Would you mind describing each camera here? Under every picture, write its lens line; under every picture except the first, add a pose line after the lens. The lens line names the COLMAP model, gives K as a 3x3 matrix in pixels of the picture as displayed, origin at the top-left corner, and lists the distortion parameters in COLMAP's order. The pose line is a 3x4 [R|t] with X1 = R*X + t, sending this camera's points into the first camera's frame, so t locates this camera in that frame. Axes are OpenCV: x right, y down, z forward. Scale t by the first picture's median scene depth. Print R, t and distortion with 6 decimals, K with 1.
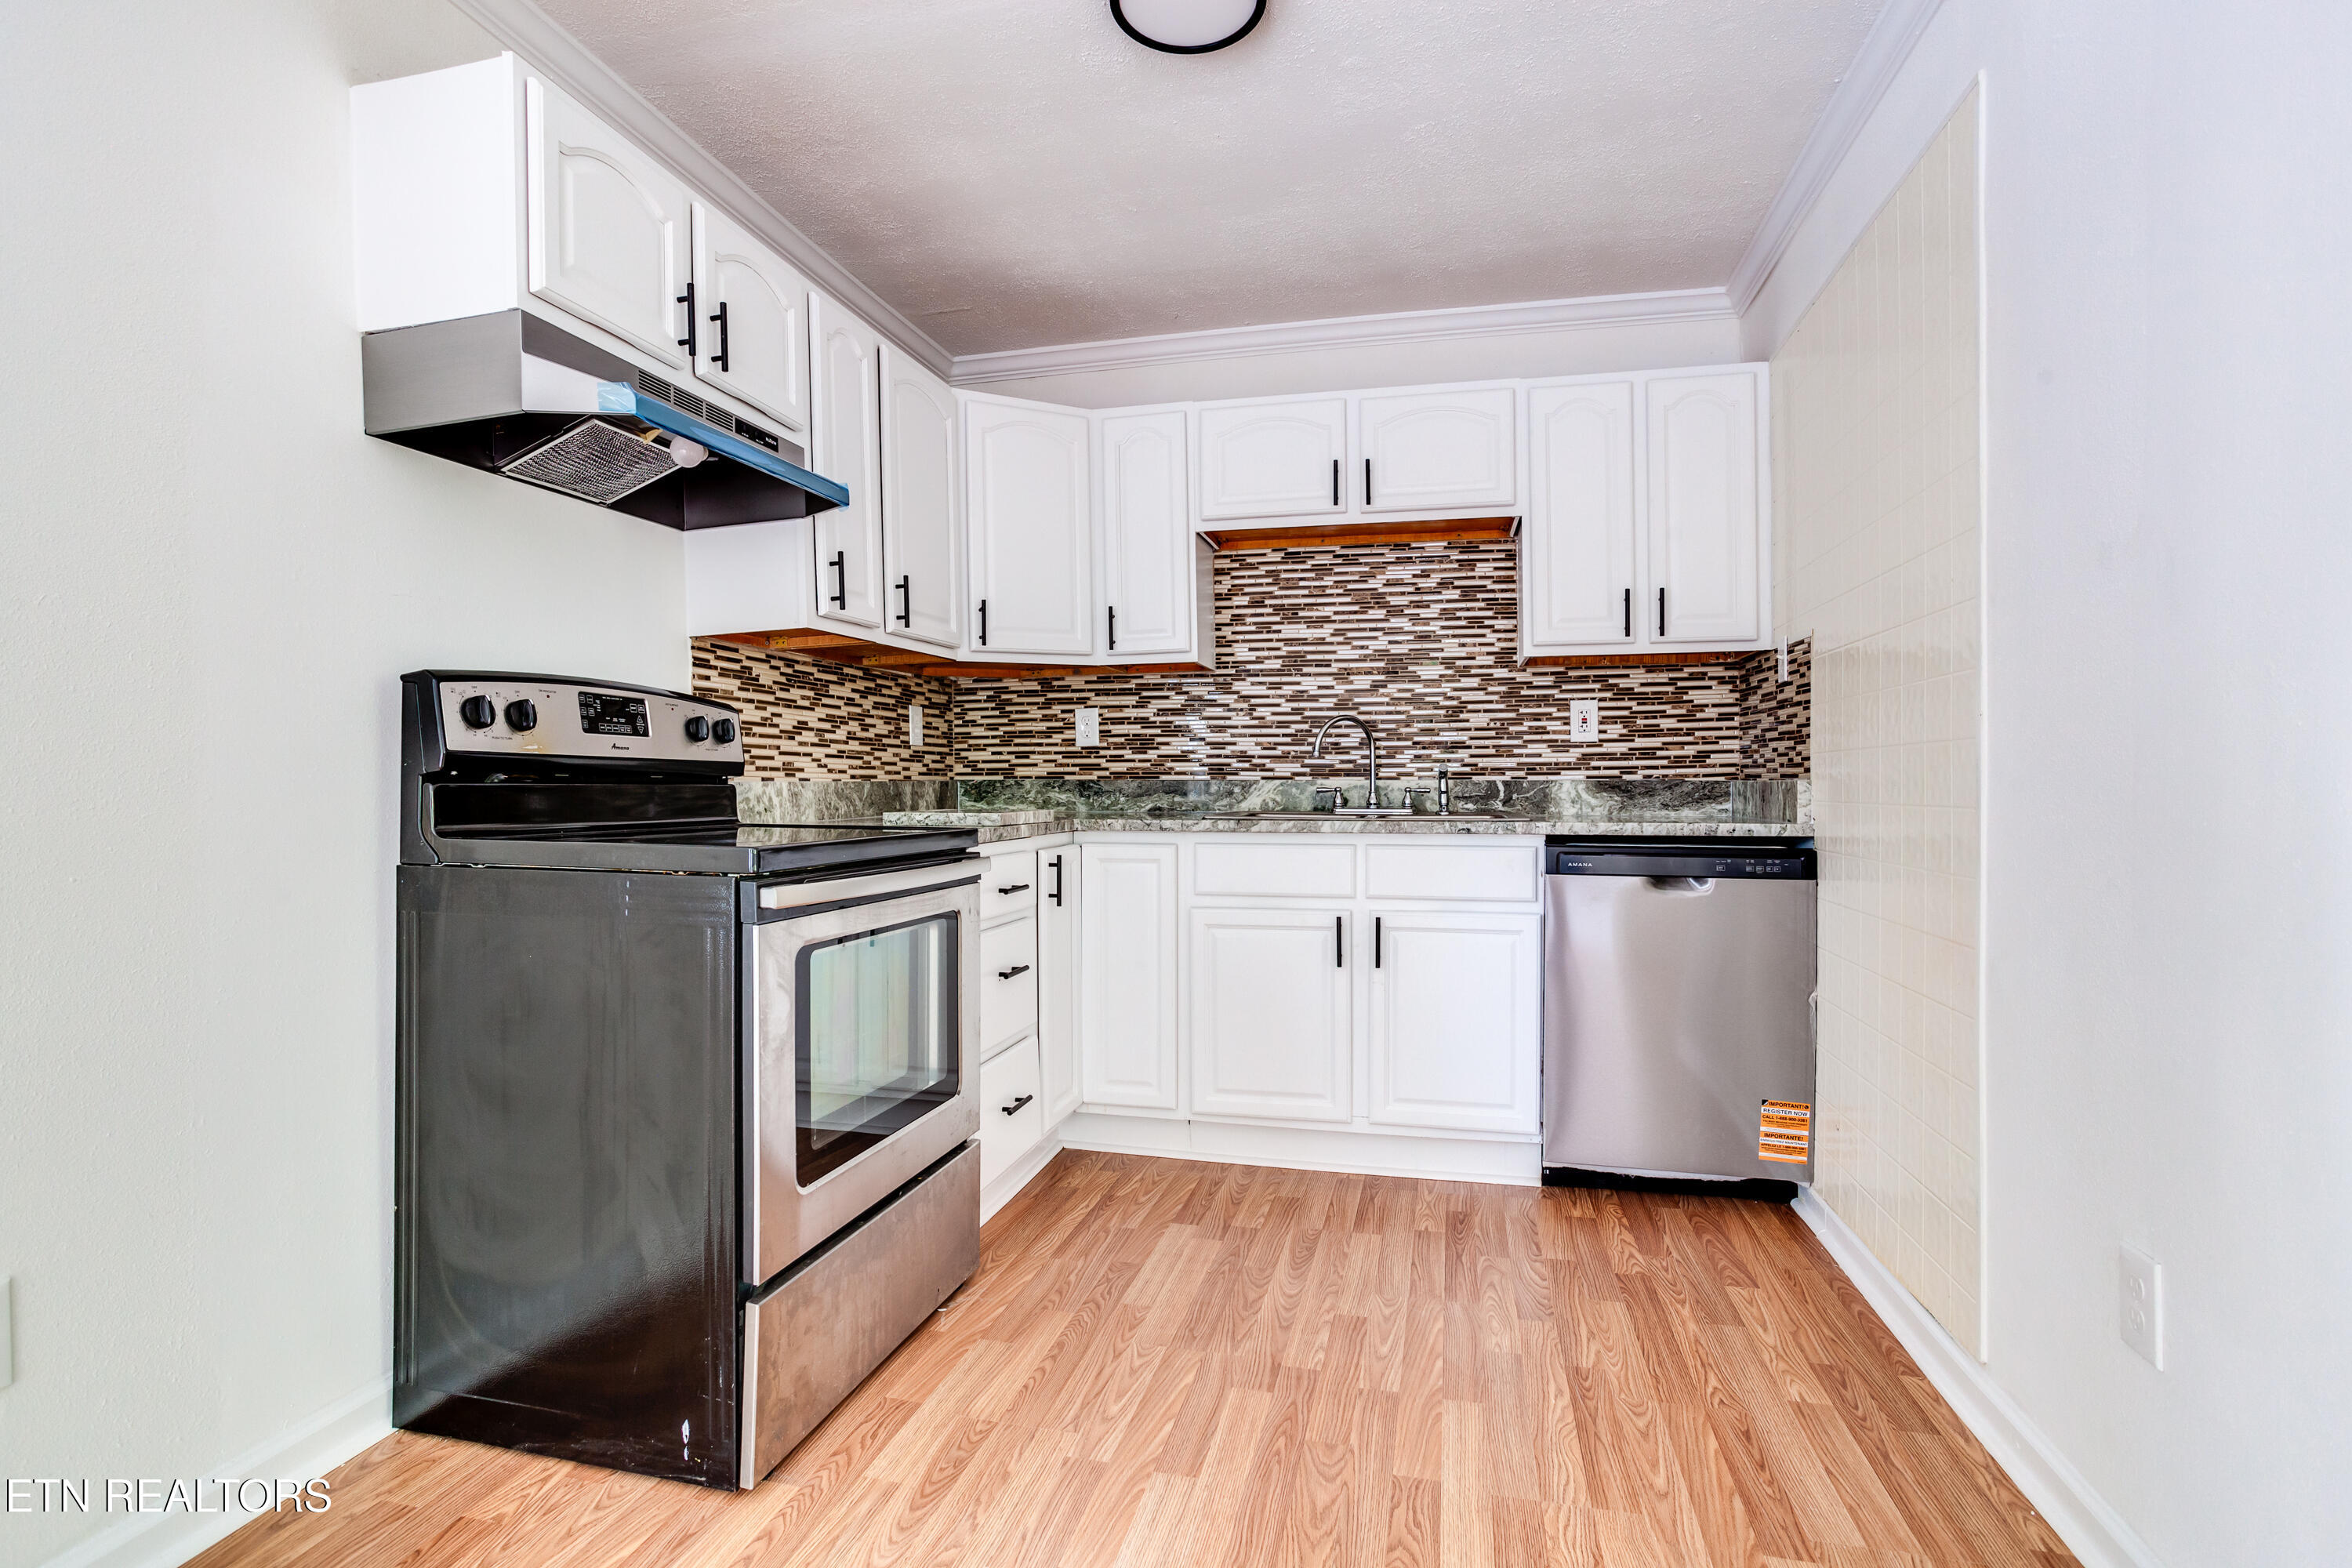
lens RADIAL K [[1226.1, 0, 1134.9], [0, 1226.1, 778.1], [0, 0, 1]] dist [-0.055543, 0.036345]
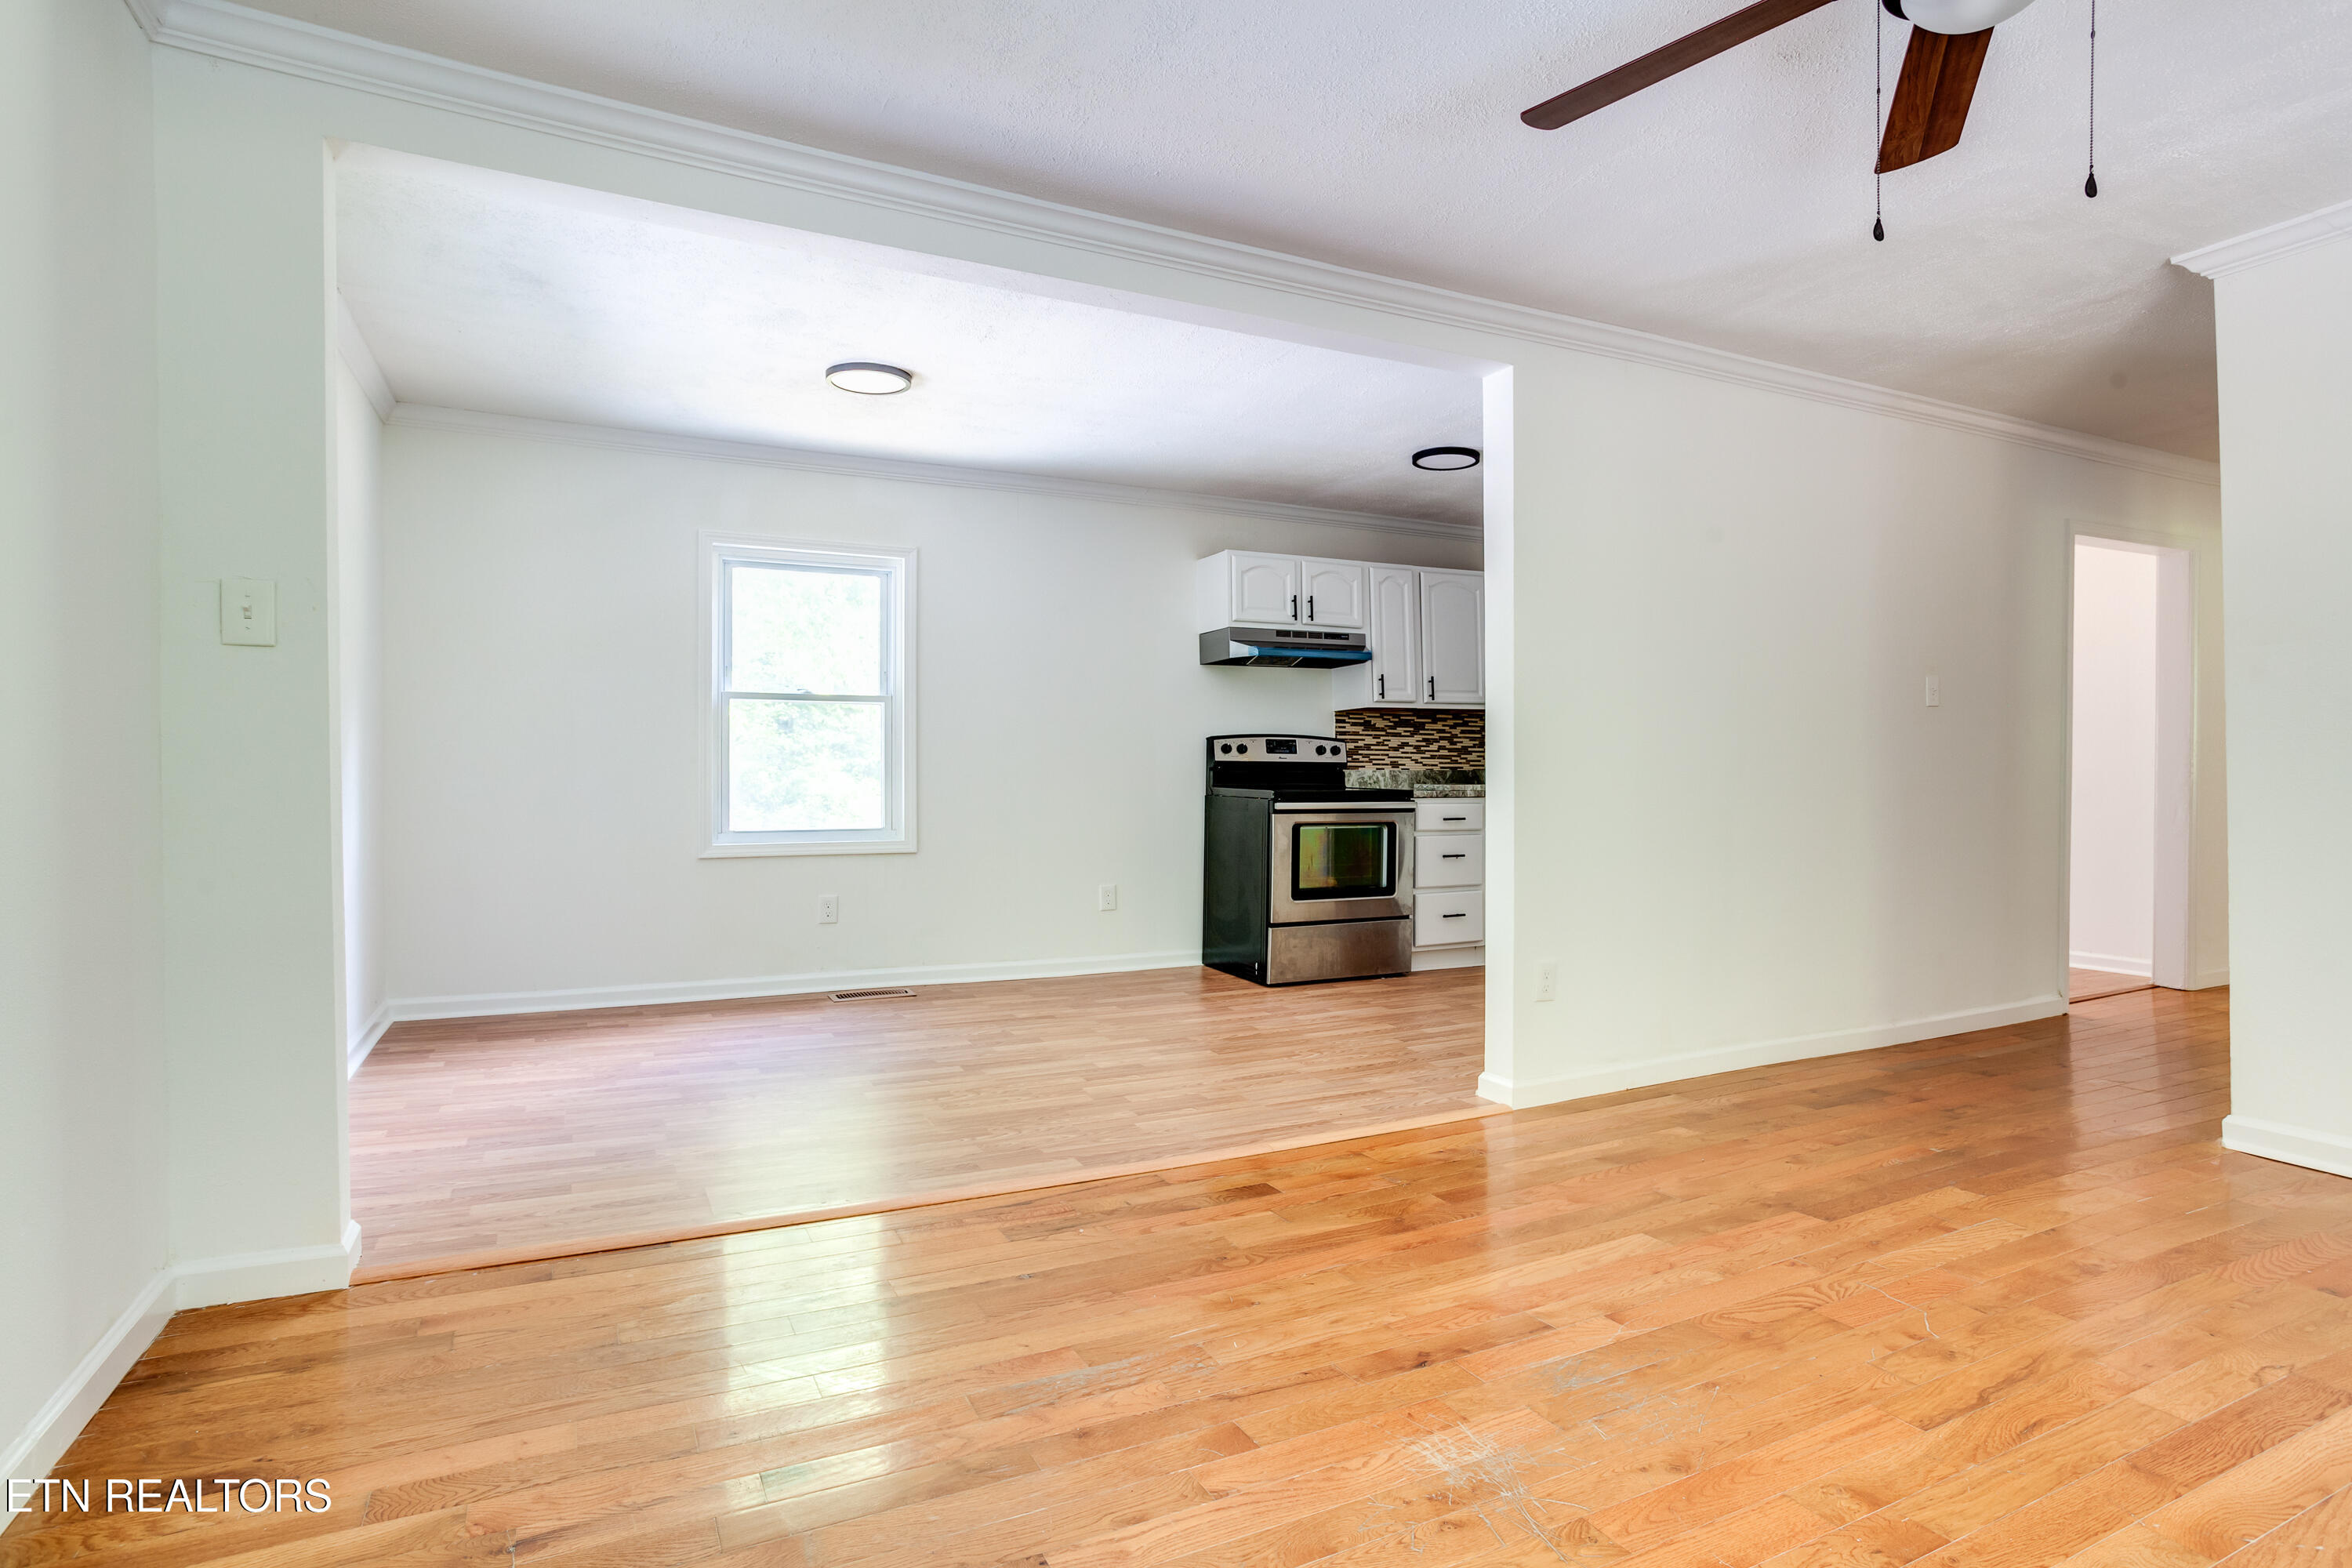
lens RADIAL K [[1134.8, 0, 1126.1], [0, 1134.8, 773.0], [0, 0, 1]] dist [-0.047826, 0.026400]
pose [[0.654141, 0.009674, -0.756310, 0.894287], [-0.002027, 0.999937, 0.011036, -0.012481], [0.756370, -0.005686, 0.654120, -0.671704]]
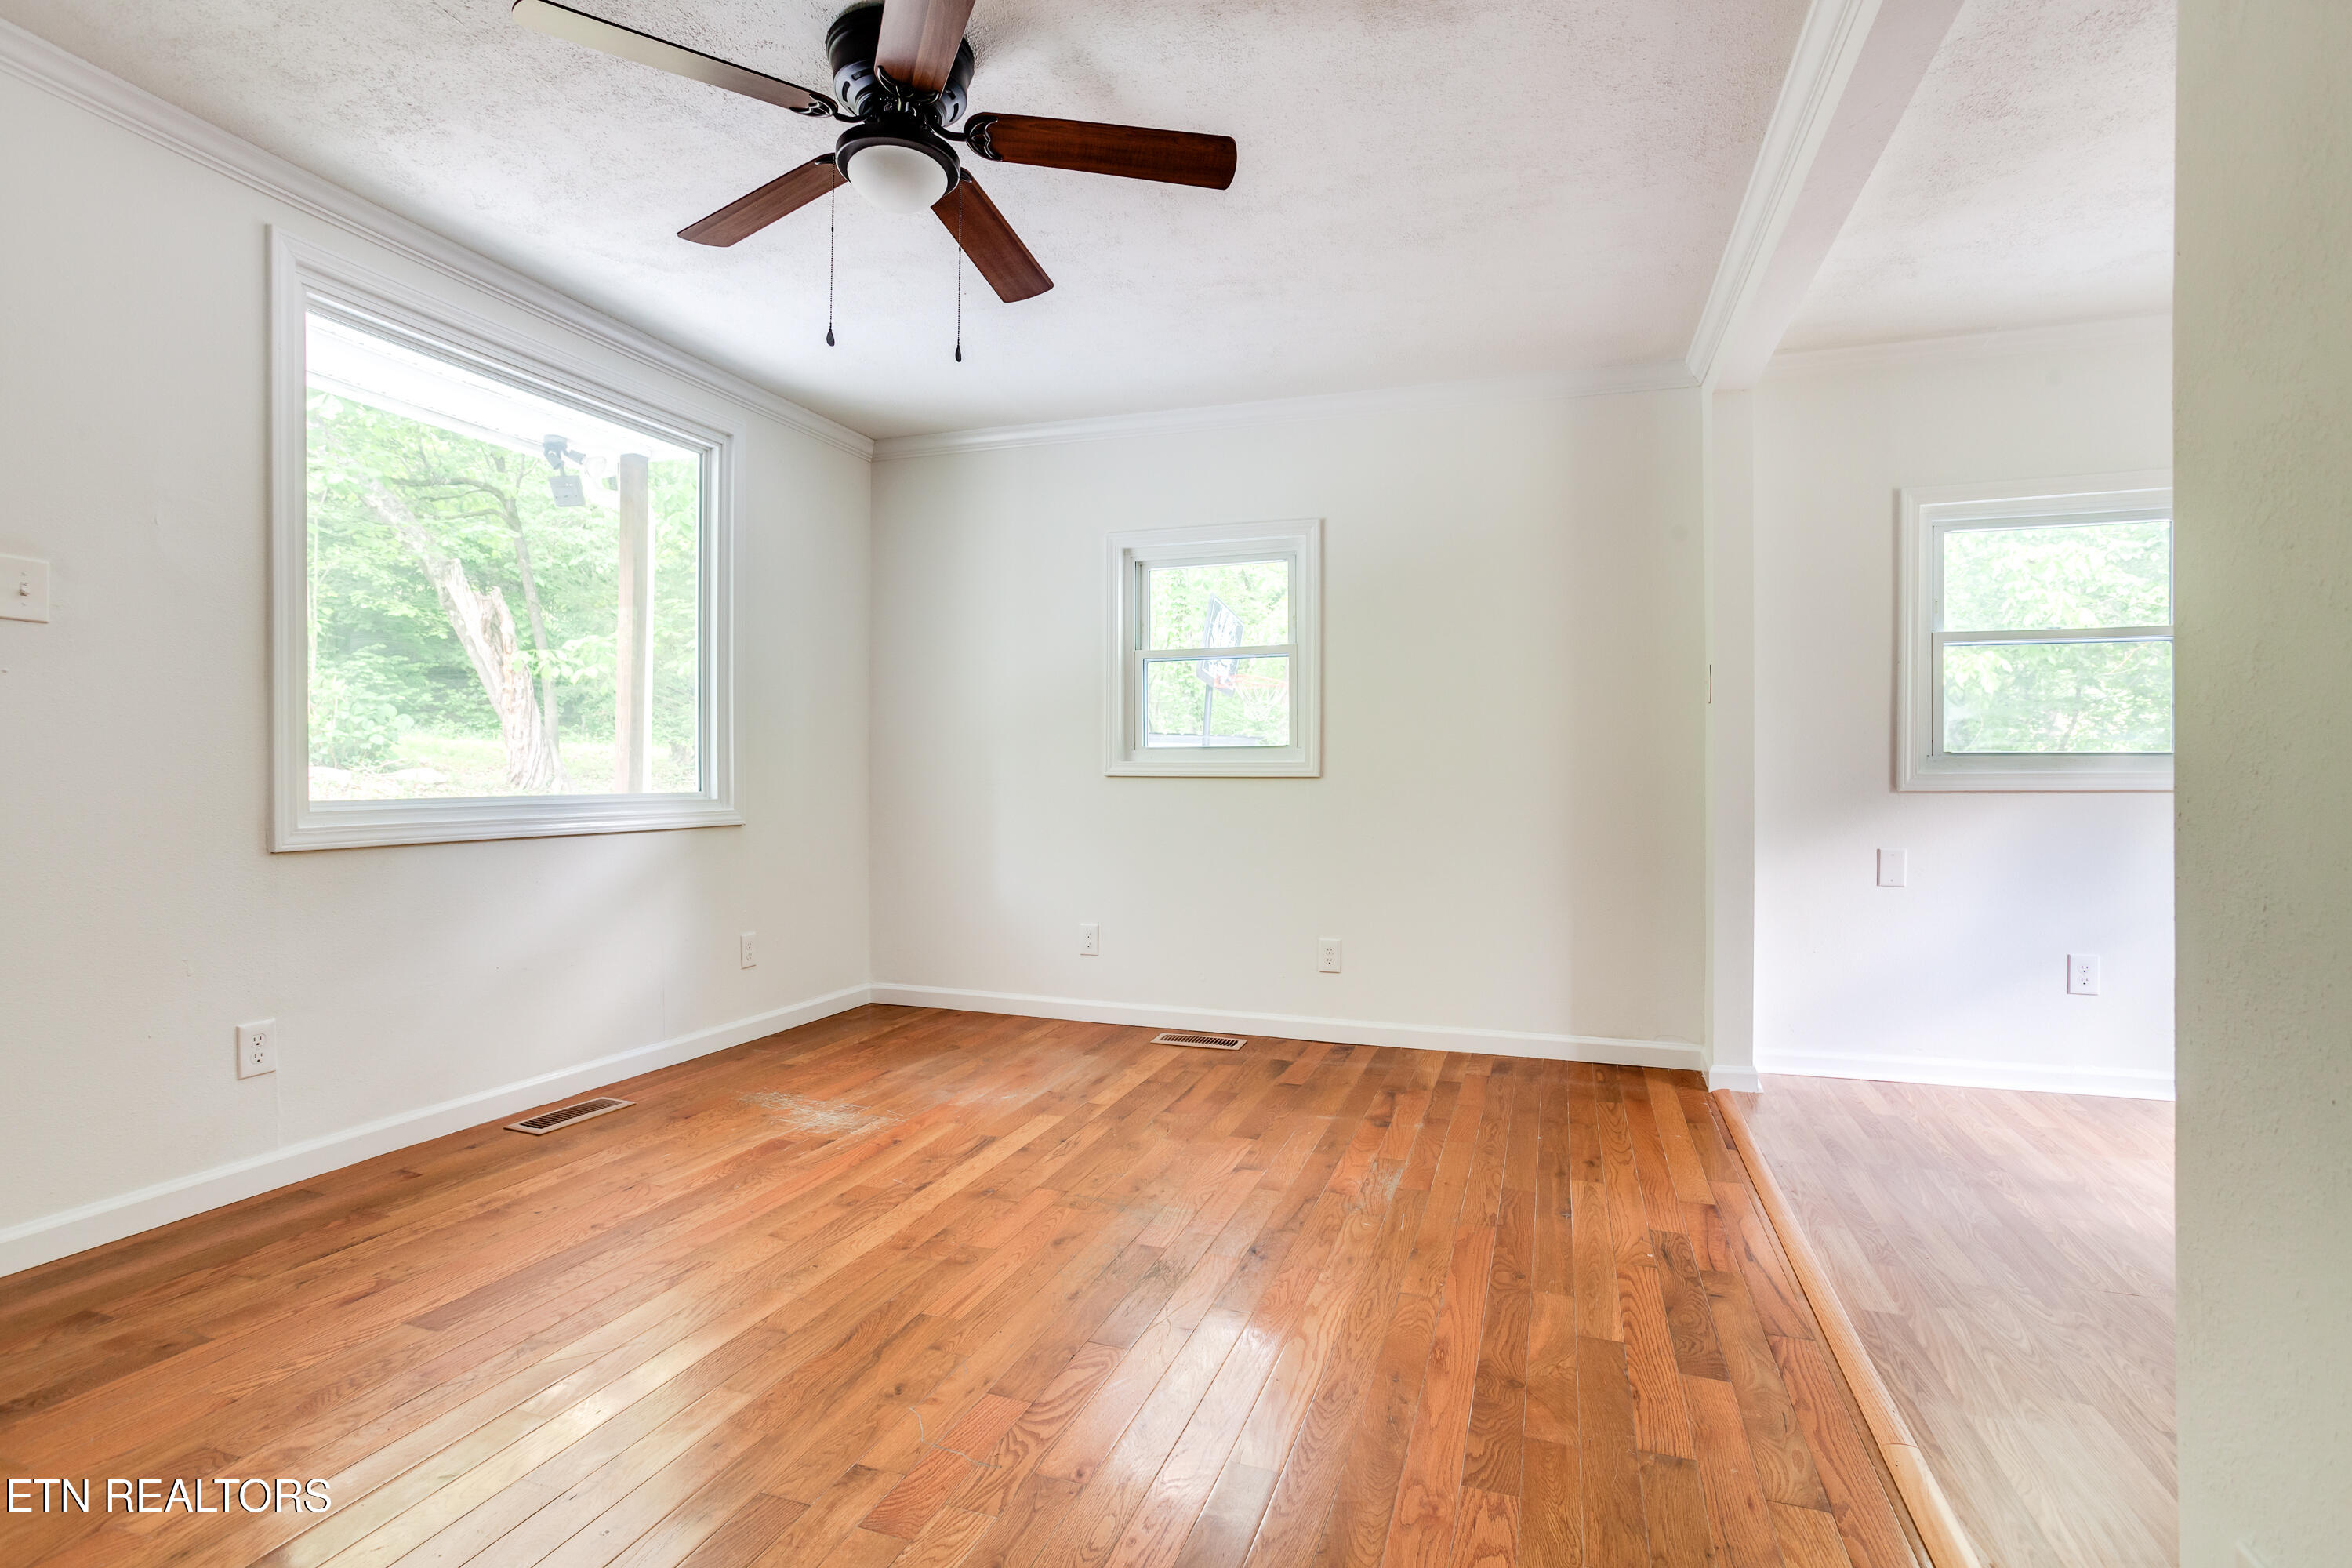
lens RADIAL K [[1256.9, 0, 1075.5], [0, 1256.9, 780.6], [0, 0, 1]] dist [-0.089532, 0.067296]
pose [[-0.994825, 0.001715, 0.101591, 0.600475], [0.002169, 0.999988, 0.004355, -0.007518], [-0.101583, 0.004553, -0.994817, 0.591170]]
